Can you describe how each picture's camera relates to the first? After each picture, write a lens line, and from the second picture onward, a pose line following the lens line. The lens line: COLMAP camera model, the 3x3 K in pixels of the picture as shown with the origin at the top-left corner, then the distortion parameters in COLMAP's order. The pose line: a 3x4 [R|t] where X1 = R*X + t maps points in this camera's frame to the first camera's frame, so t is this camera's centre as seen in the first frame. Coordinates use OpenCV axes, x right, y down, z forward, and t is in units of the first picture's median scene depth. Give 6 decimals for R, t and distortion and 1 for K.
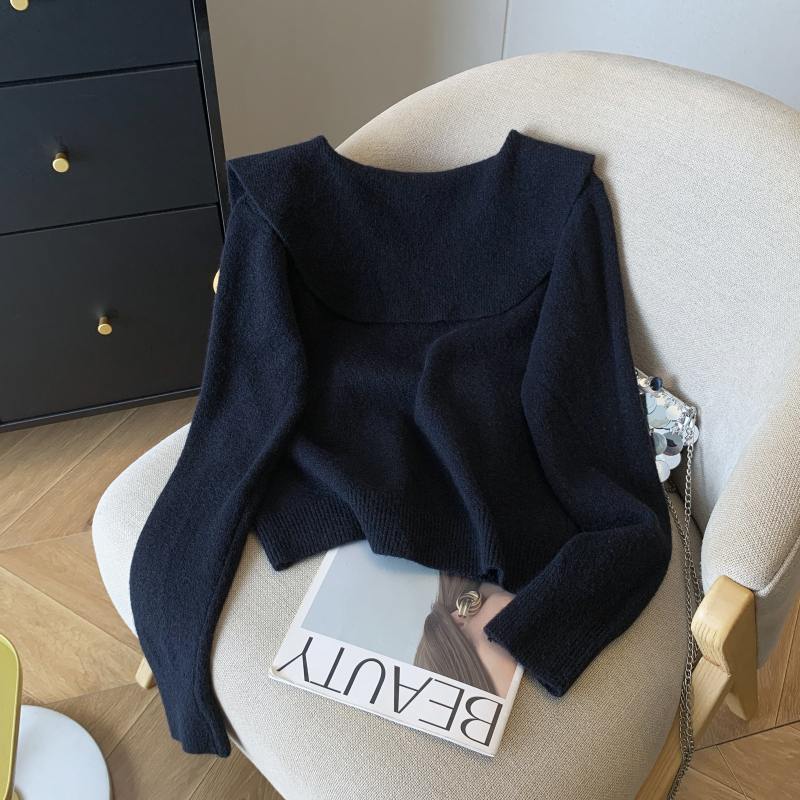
lens RADIAL K [[873.2, 0, 400.0], [0, 873.2, 400.0], [0, 0, 1]] dist [0.095955, -0.224678]
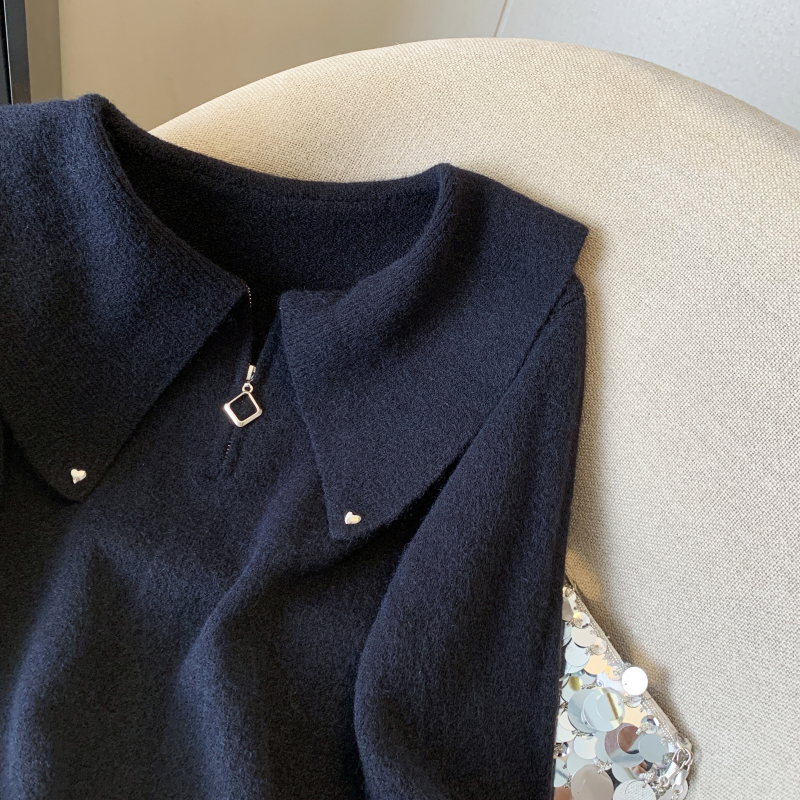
lens RADIAL K [[873.2, 0, 400.0], [0, 873.2, 400.0], [0, 0, 1]] dist [0.095955, -0.224678]
pose [[0.972484, 0.210282, 0.100284, 0.051760], [-0.215275, 0.975660, 0.041763, -0.178647], [-0.089061, -0.062202, 0.994082, 0.451955]]
